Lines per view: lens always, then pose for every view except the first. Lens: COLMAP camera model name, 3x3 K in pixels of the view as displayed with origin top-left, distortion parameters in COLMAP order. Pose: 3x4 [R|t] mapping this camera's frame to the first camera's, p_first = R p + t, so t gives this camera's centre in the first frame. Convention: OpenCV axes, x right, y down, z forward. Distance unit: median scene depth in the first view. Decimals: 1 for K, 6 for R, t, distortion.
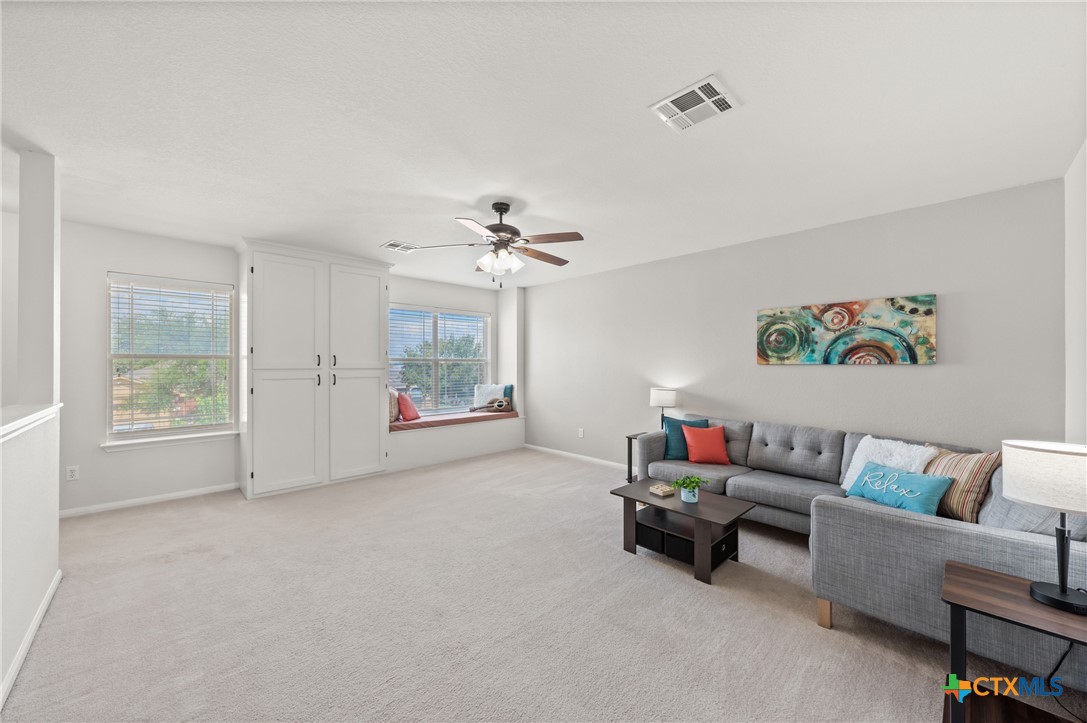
lens RADIAL K [[405.2, 0, 544.4], [0, 405.2, 366.5], [0, 0, 1]] dist [-0.000025, -0.000005]
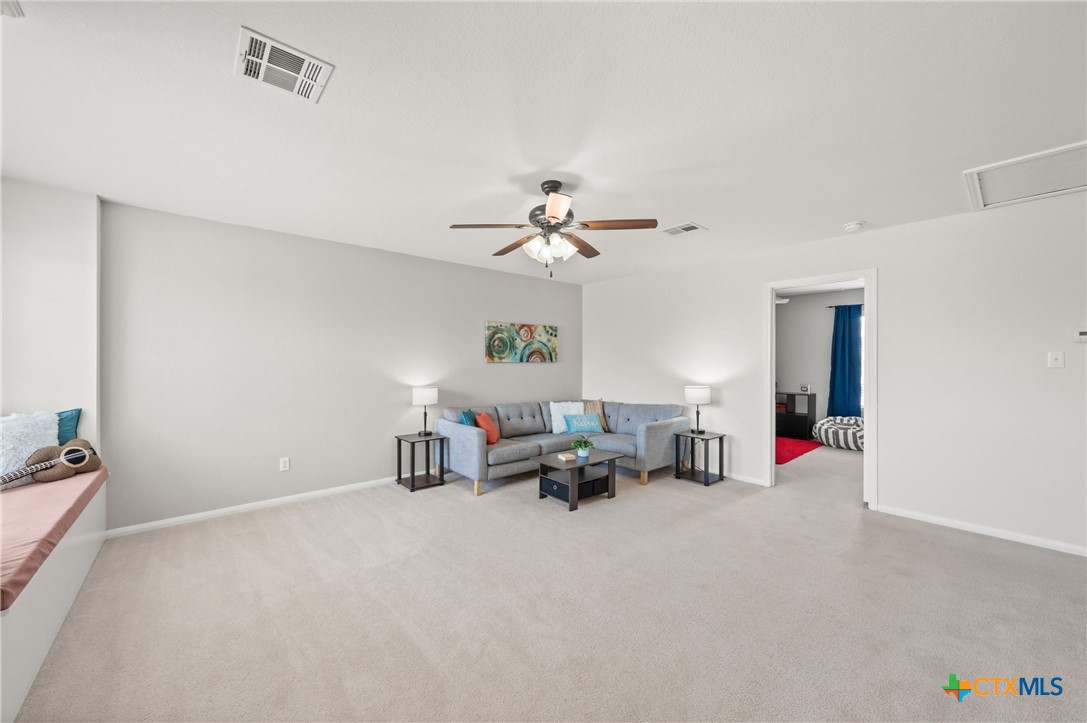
lens RADIAL K [[400.9, 0, 521.1], [0, 400.9, 362.6], [0, 0, 1]] dist [0.000106, -0.000013]
pose [[0.087689, 0.000454, 0.996148, -0.859427], [0.008537, 0.999963, -0.001207, -0.001679], [-0.996111, 0.008610, 0.087682, 0.858622]]
